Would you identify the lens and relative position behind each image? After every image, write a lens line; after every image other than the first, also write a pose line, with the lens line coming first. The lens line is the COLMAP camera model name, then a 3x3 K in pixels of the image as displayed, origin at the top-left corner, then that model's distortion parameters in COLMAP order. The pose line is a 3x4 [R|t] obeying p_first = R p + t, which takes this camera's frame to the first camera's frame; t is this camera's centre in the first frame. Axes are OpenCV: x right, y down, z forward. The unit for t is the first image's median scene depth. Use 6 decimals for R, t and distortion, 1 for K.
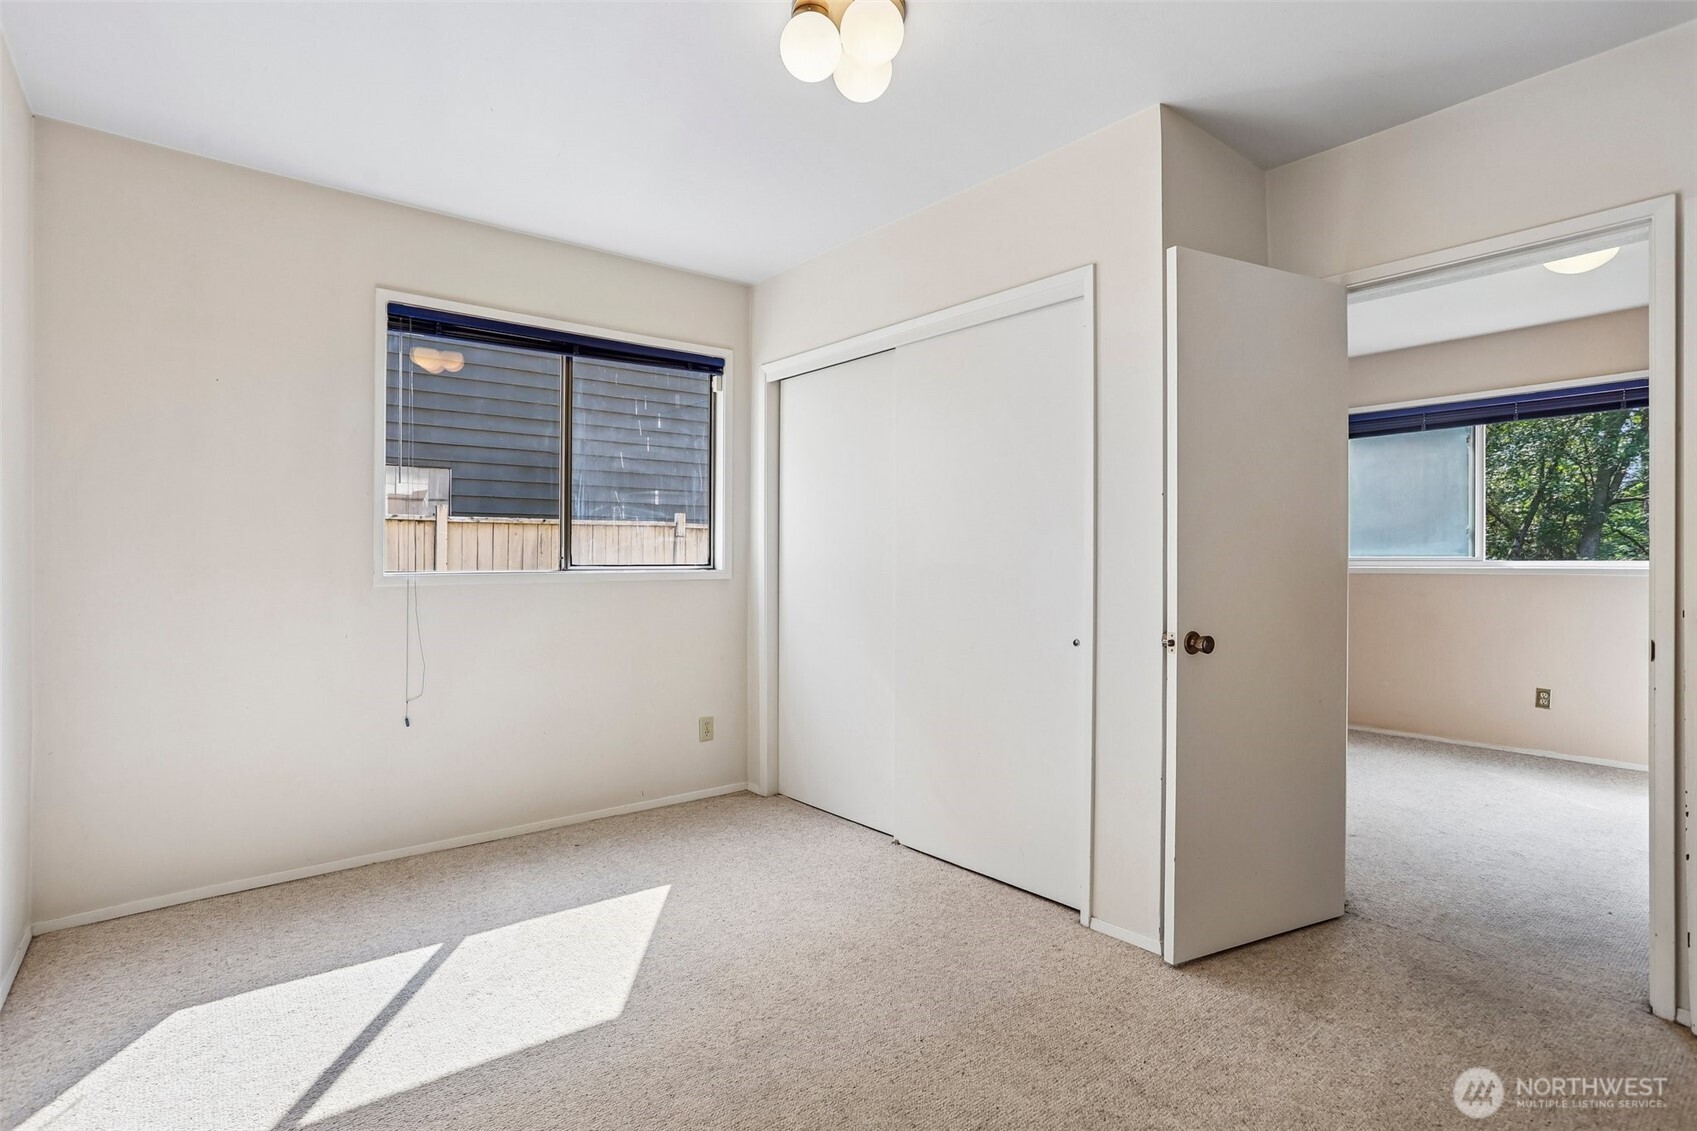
lens RADIAL K [[835.0, 0, 850.8], [0, 835.0, 562.4], [0, 0, 1]] dist [-0.053577, 0.022662]
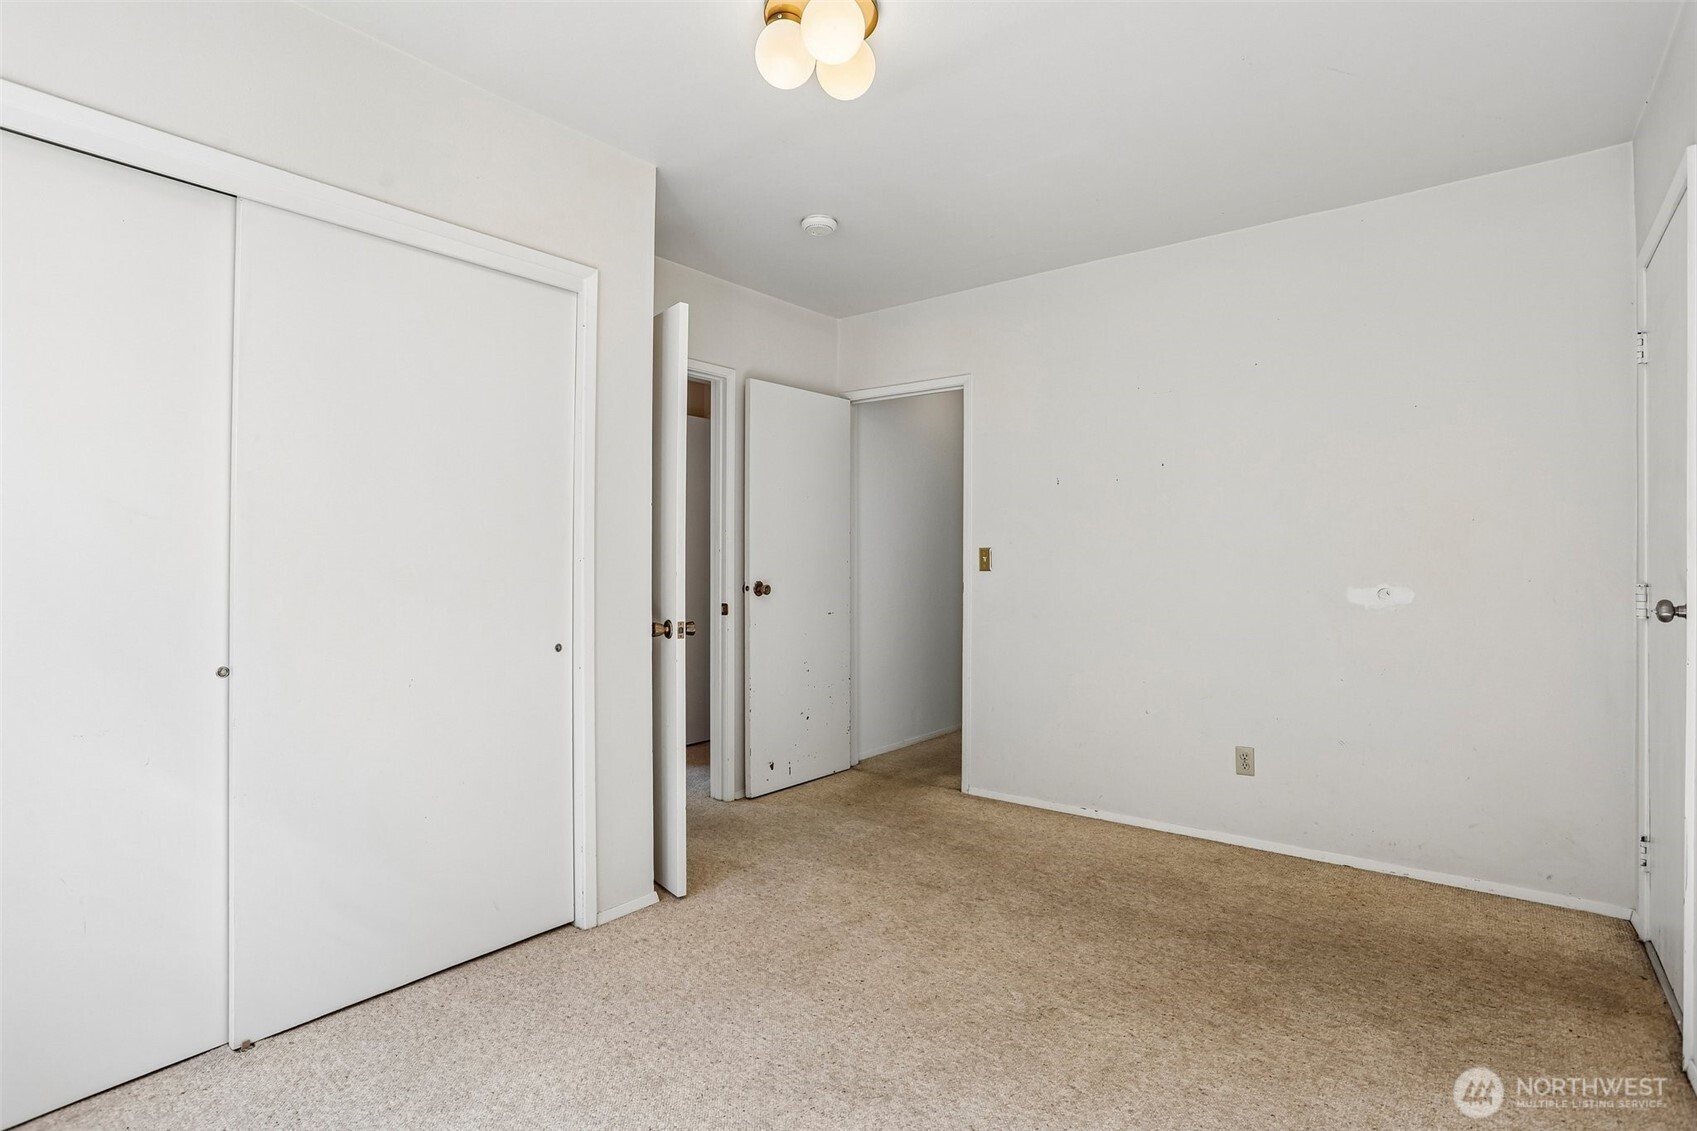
lens RADIAL K [[835.0, 0, 853.0], [0, 835.0, 559.1], [0, 0, 1]] dist [-0.053577, 0.022662]
pose [[-0.207401, -0.006338, 0.978235, -0.797210], [-0.000355, 0.999979, 0.006403, -0.011277], [-0.978256, 0.000981, -0.207399, 0.952197]]
